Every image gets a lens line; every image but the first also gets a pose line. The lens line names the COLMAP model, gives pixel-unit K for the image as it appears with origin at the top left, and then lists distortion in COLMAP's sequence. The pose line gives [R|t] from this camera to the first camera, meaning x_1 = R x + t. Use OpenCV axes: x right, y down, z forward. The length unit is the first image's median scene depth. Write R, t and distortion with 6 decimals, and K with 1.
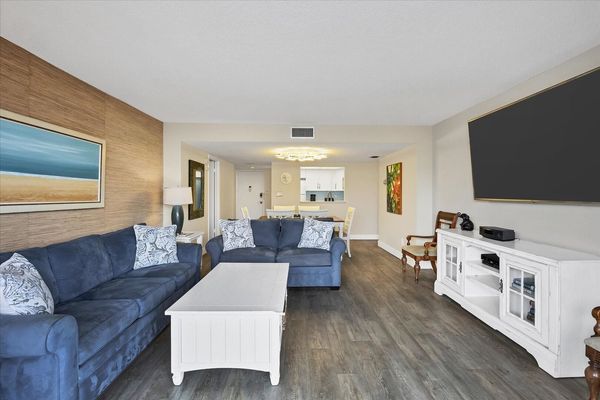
lens RADIAL K [[270.1, 0, 300.0], [0, 270.1, 200.0], [0, 0, 1]] dist [0.000470, 0.000037]
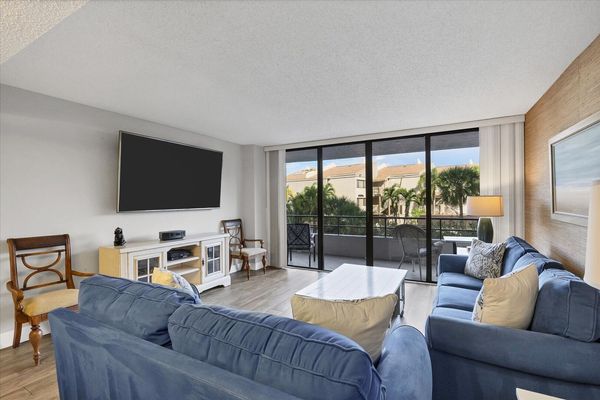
lens RADIAL K [[270.1, 0, 300.0], [0, 270.1, 200.0], [0, 0, 1]] dist [0.000470, 0.000037]
pose [[-0.869813, 0.006482, 0.493339, -0.648275], [0.013763, 0.999843, 0.011129, -0.076768], [-0.493190, 0.016470, -0.869766, 2.433332]]
